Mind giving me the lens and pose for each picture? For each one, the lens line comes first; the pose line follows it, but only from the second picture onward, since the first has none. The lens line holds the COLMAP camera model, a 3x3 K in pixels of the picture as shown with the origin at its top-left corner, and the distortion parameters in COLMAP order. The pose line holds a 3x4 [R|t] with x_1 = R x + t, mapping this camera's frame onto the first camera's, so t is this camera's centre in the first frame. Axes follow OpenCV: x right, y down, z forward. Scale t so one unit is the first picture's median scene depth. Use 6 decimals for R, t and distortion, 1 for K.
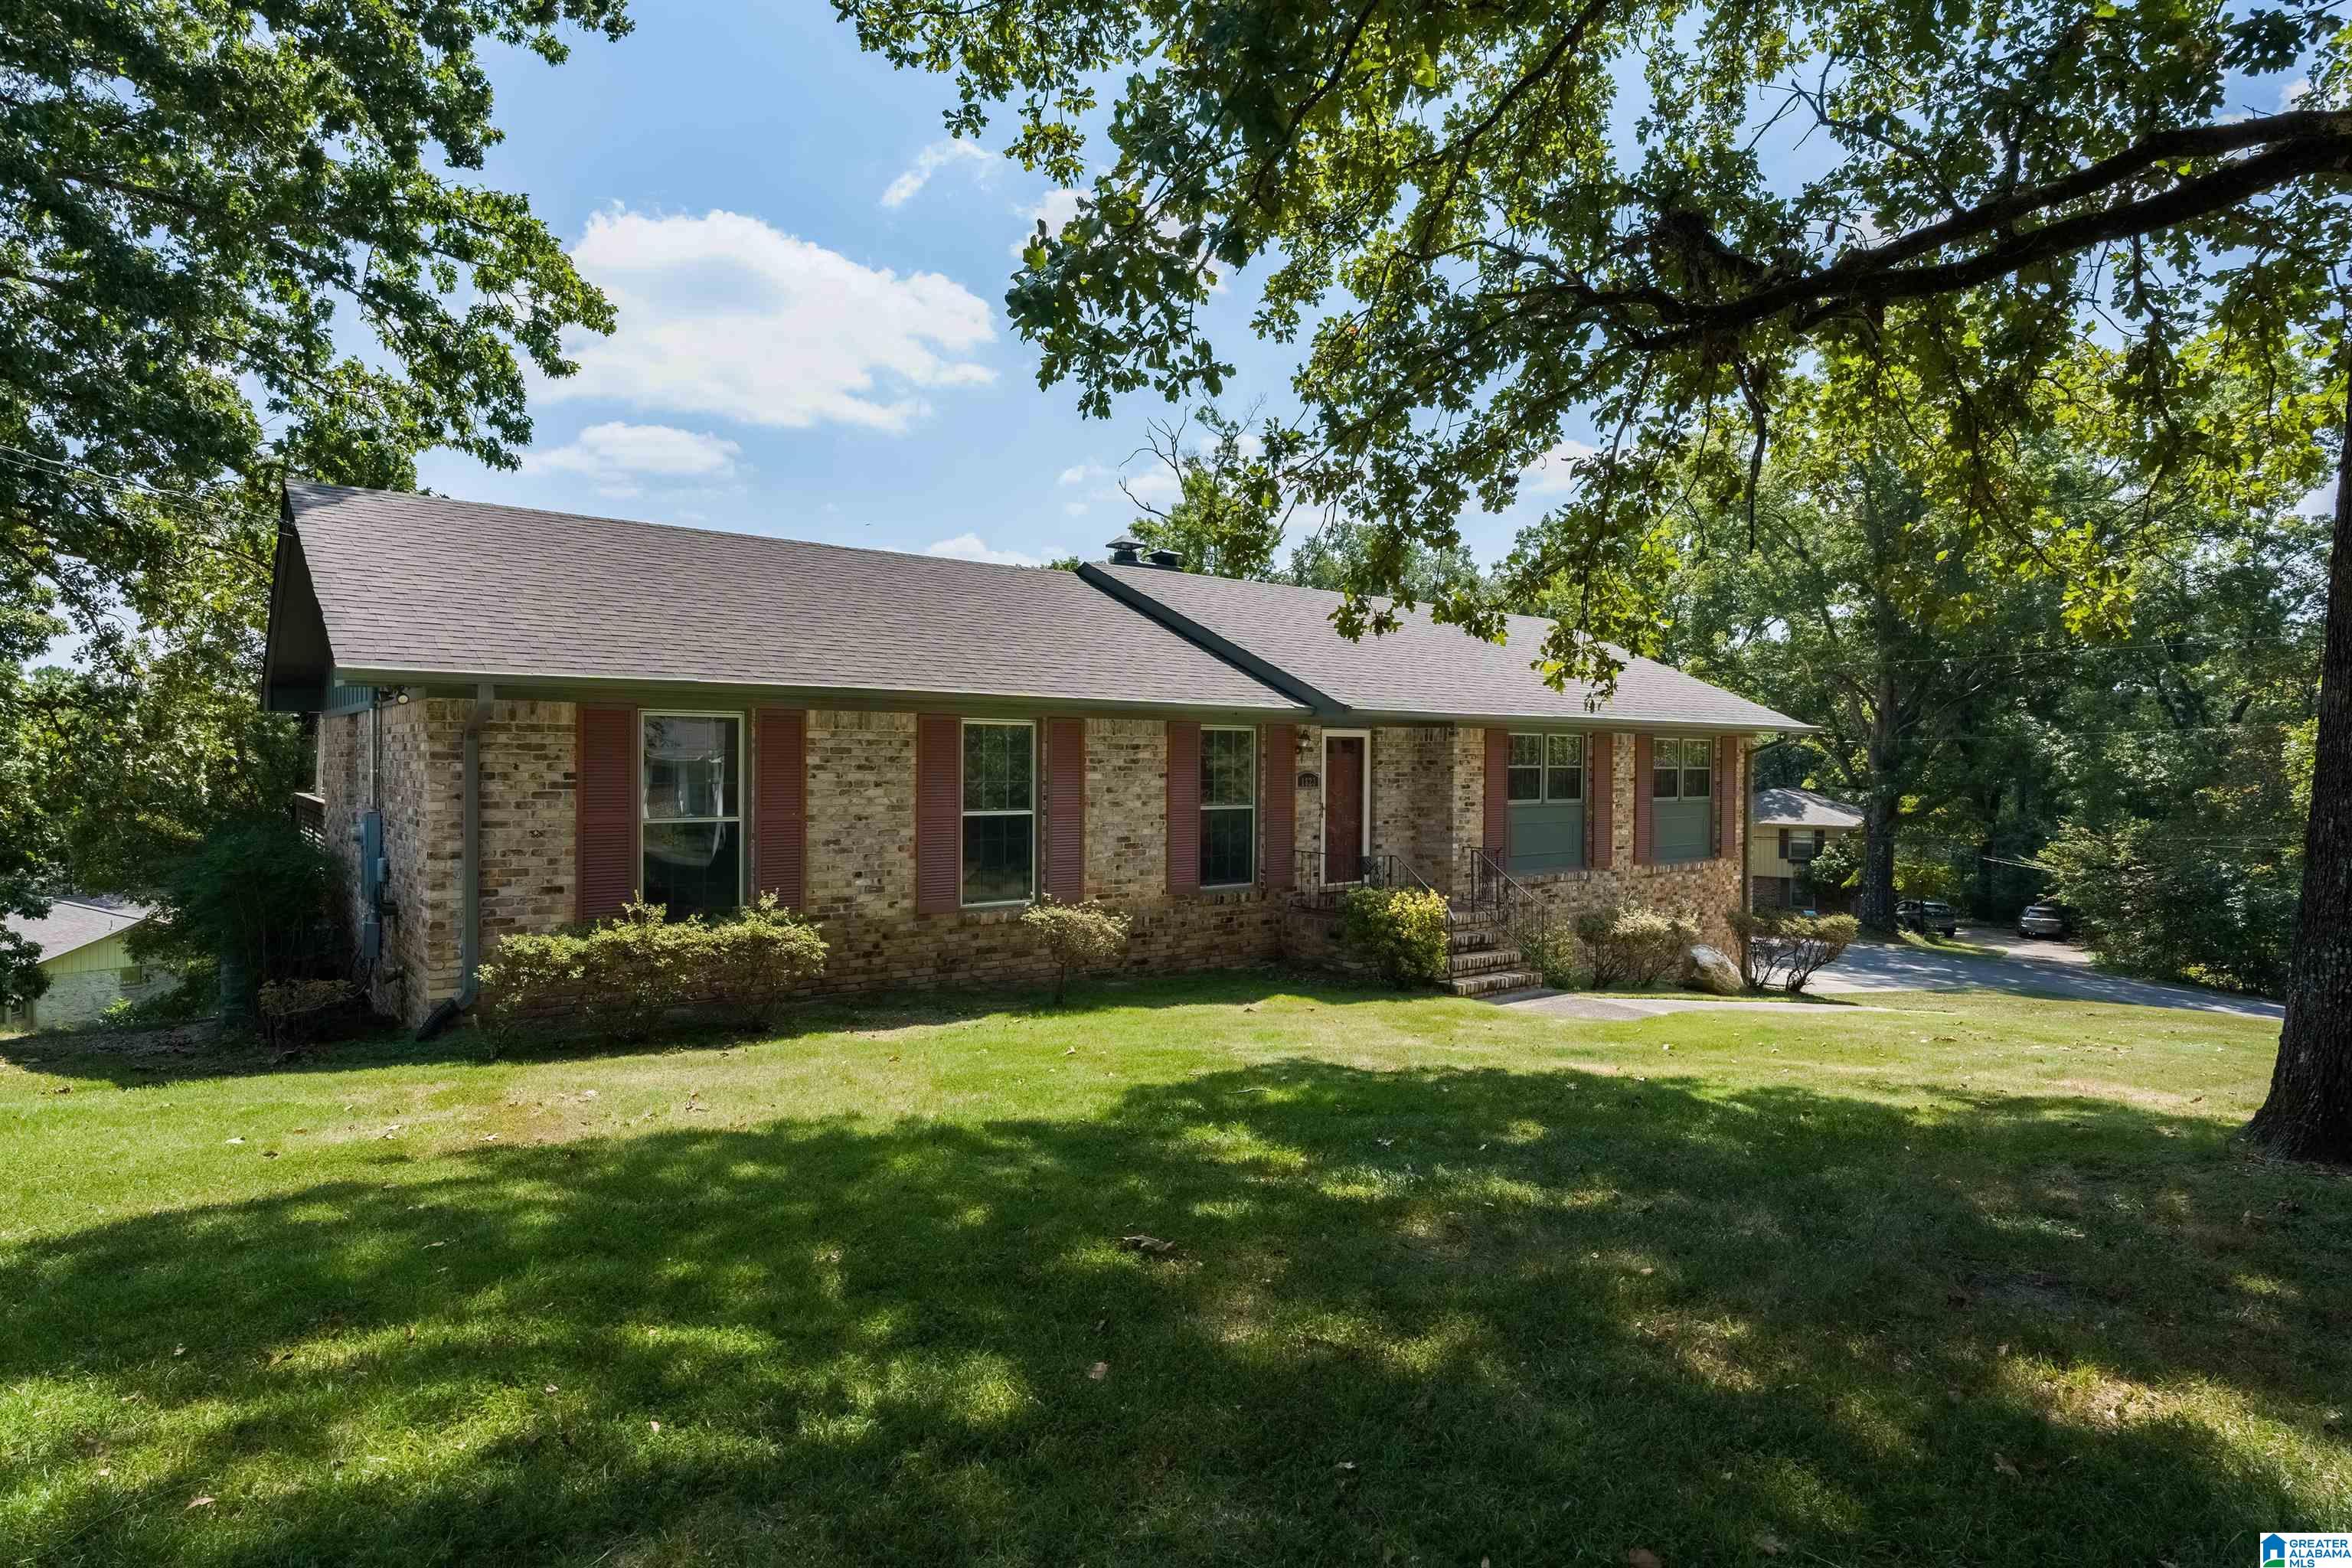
lens RADIAL K [[1290.3, 0, 1178.9], [0, 1290.3, 790.3], [0, 0, 1]] dist [-0.005673, 0.001346]
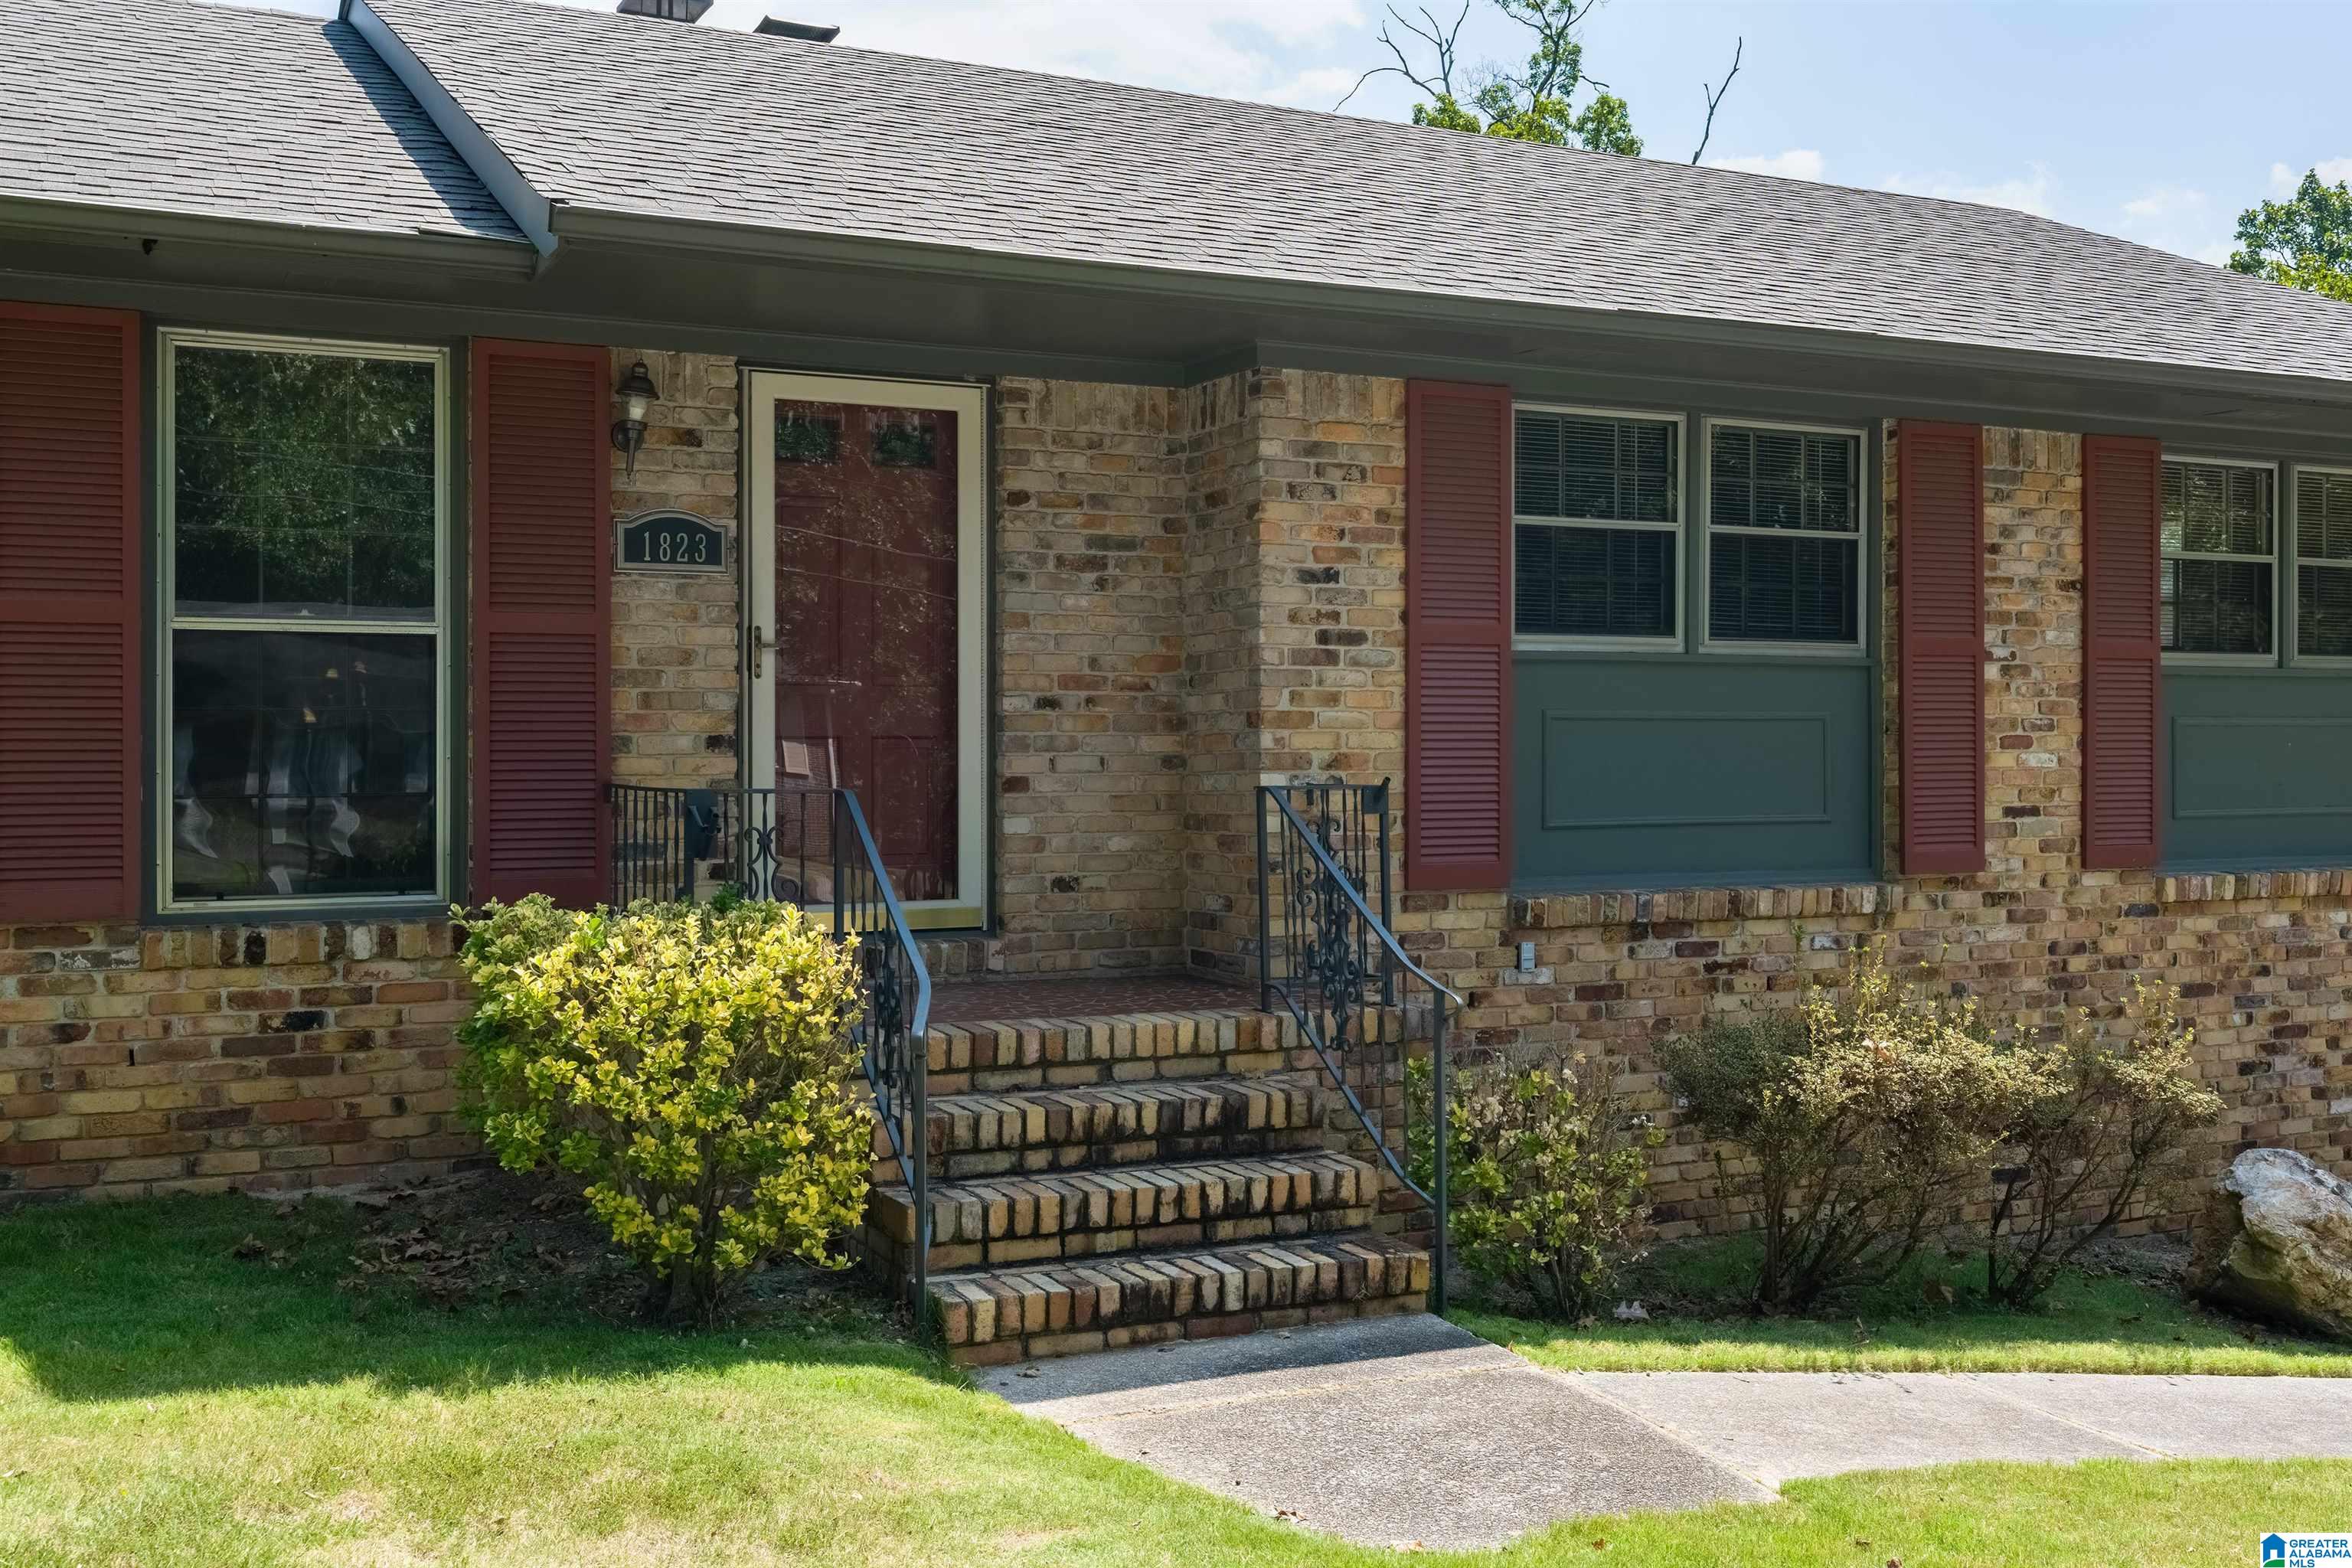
lens RADIAL K [[2271.4, 0, 1174.3], [0, 2271.4, 777.3], [0, 0, 1]] dist [0.014569, 0.000000]
pose [[0.975099, -0.004428, -0.221724, 0.304909], [0.002156, 0.999943, -0.010488, 0.047572], [0.221758, 0.009749, 0.975053, 0.502426]]
